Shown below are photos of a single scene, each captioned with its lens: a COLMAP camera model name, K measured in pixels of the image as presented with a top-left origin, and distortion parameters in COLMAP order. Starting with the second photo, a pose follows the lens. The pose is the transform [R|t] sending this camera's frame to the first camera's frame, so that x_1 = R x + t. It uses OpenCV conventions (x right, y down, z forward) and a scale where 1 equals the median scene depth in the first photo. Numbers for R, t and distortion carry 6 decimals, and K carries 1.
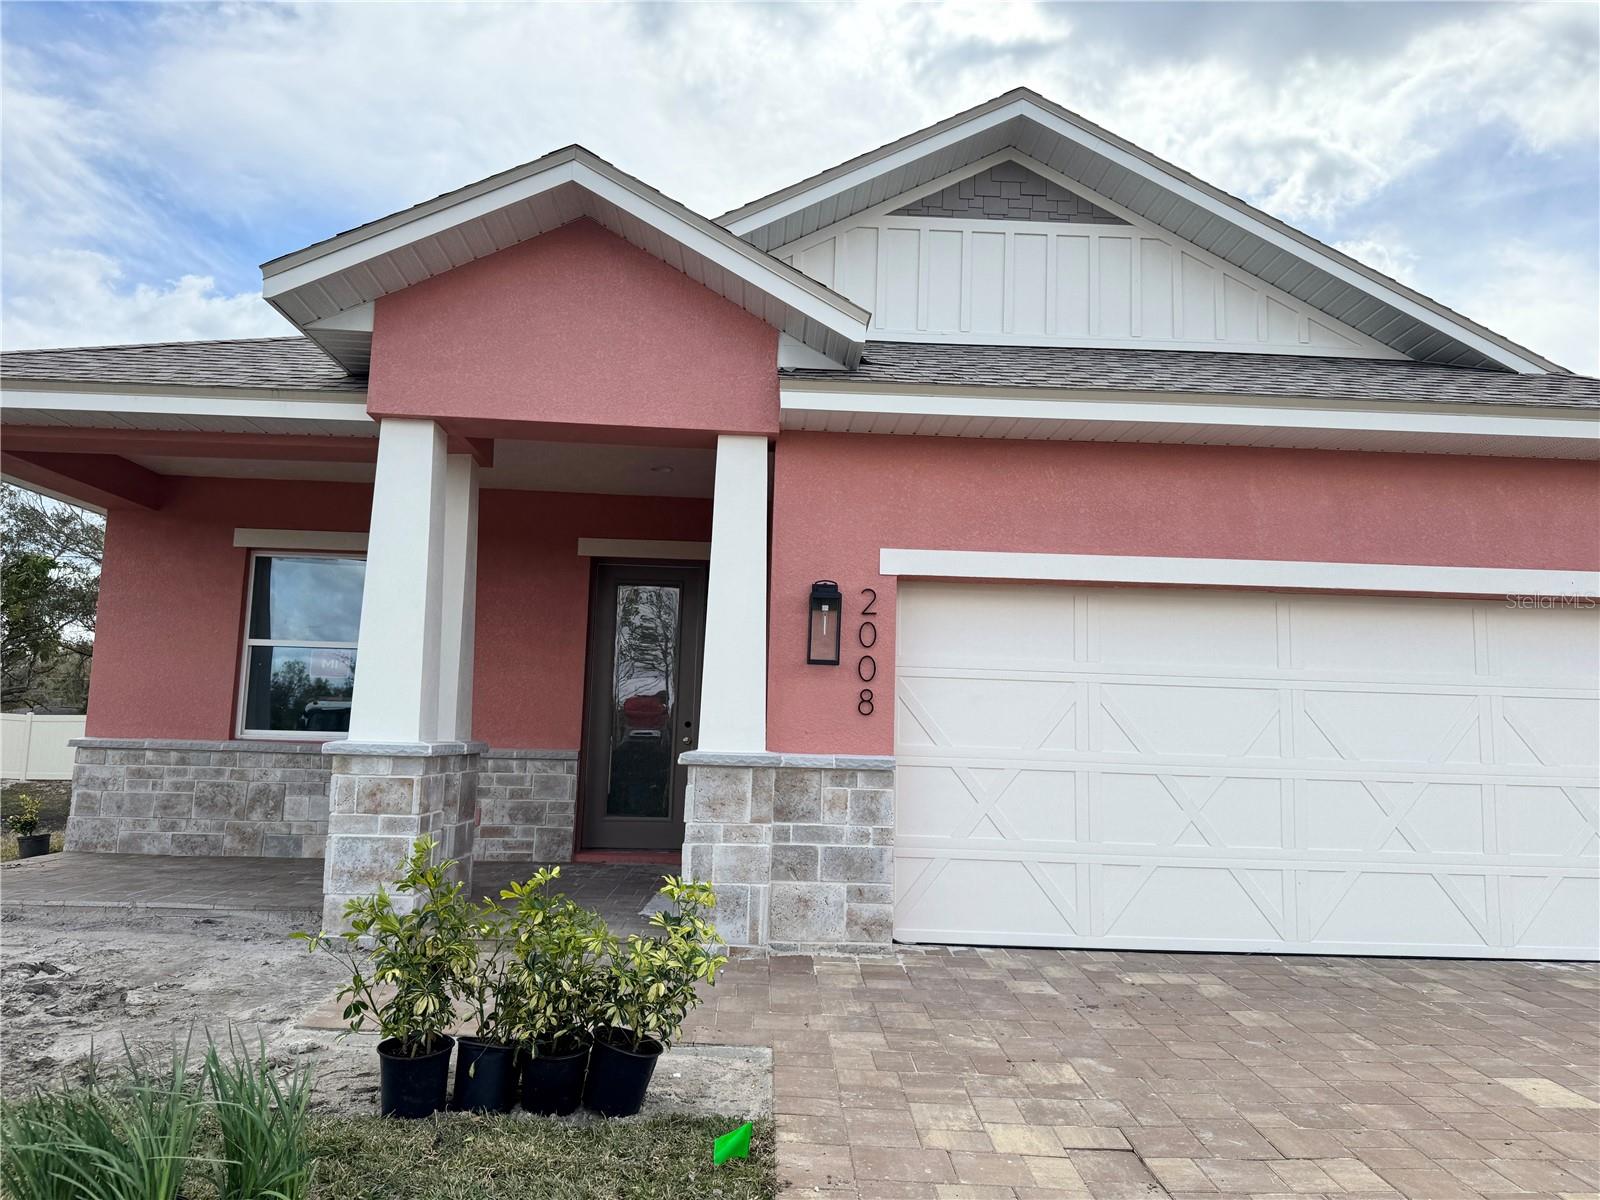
lens RADIAL K [[1132.2, 0, 800.3], [0, 1132.2, 618.4], [0, 0, 1]] dist [0.116400, -0.187385]
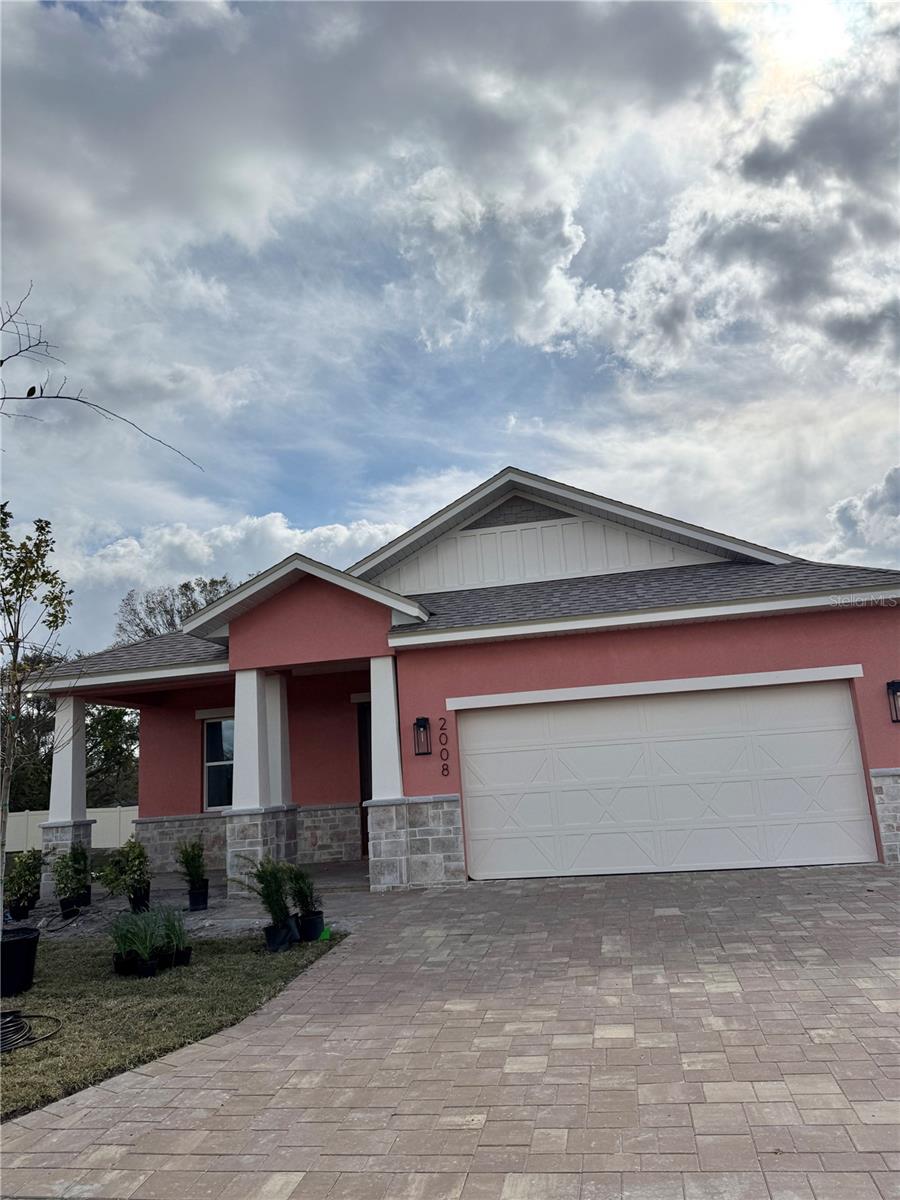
lens RADIAL K [[849.1, 0, 450.0], [0, 849.1, 600.0], [0, 0, 1]] dist [0.116400, -0.187385]
pose [[0.968255, -0.141775, -0.205871, 0.455372], [0.120081, 0.986155, -0.114361, -0.061691], [0.219234, 0.086010, 0.971874, -0.647672]]
